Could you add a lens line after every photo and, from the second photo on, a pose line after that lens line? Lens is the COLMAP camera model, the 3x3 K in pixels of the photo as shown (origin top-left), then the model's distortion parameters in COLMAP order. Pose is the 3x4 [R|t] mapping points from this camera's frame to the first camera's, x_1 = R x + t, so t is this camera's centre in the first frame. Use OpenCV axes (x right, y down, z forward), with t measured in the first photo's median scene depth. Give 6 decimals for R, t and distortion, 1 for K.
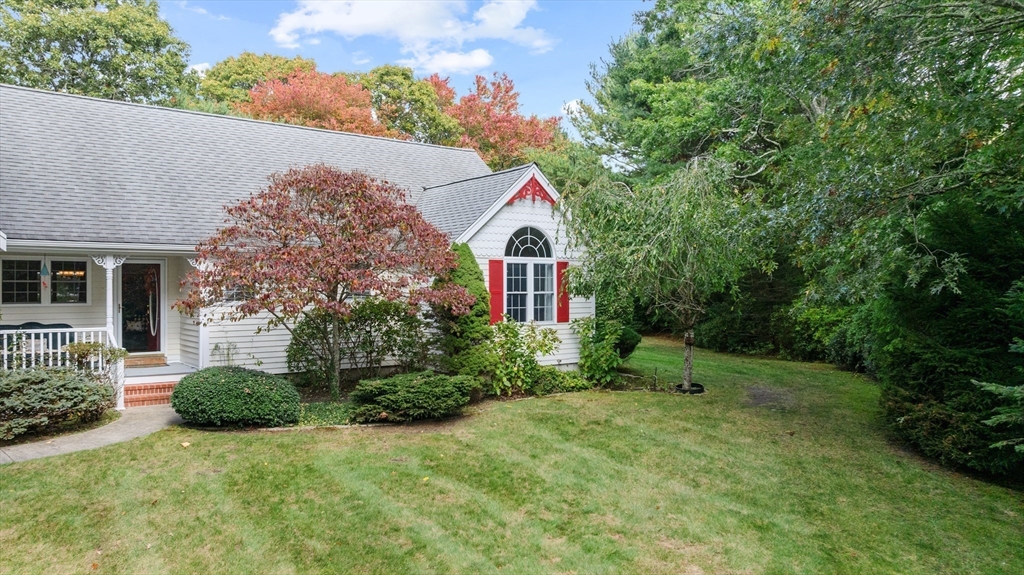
lens RADIAL K [[723.3, 0, 516.1], [0, 723.3, 283.1], [0, 0, 1]] dist [-0.017018, -0.000791]
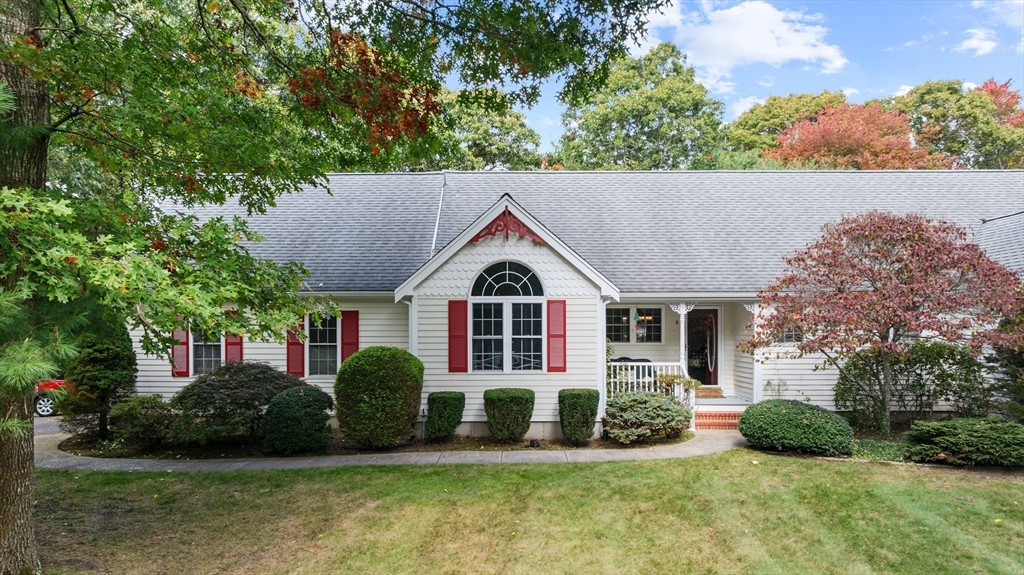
lens RADIAL K [[740.7, 0, 514.1], [0, 740.7, 343.4], [0, 0, 1]] dist [-0.041804, 0.035695]
pose [[0.775638, 0.010239, -0.631095, -0.003101], [0.005293, 0.999728, 0.022726, -0.000681], [0.631156, -0.020968, 0.775373, -0.153633]]
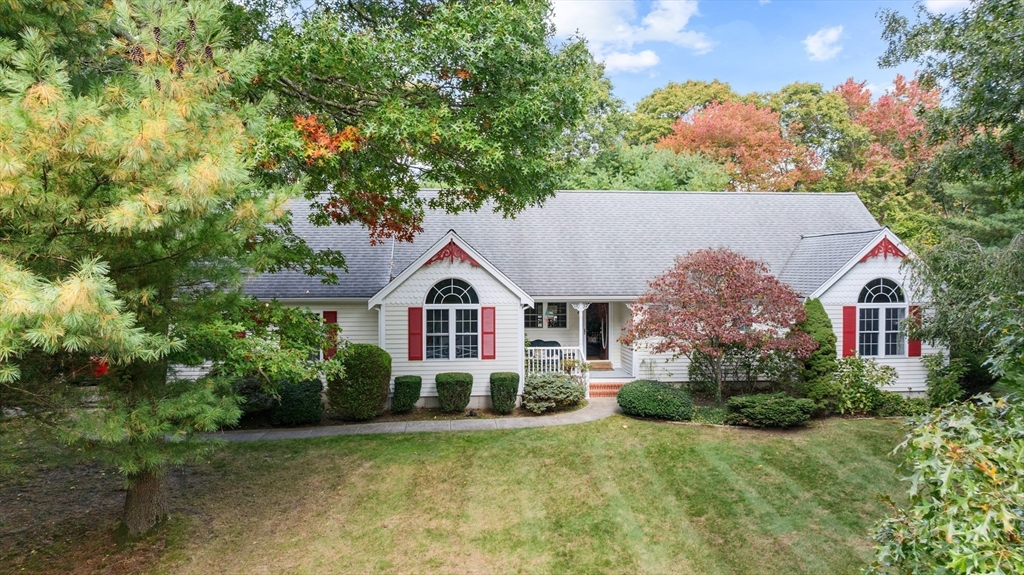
lens RADIAL K [[723.3, 0, 516.1], [0, 723.3, 283.1], [0, 0, 1]] dist [-0.017018, -0.000791]
pose [[0.839991, 0.012618, -0.542453, 0.216299], [0.002168, 0.999644, 0.026609, -0.139879], [0.542595, -0.023528, 0.839665, -0.494322]]
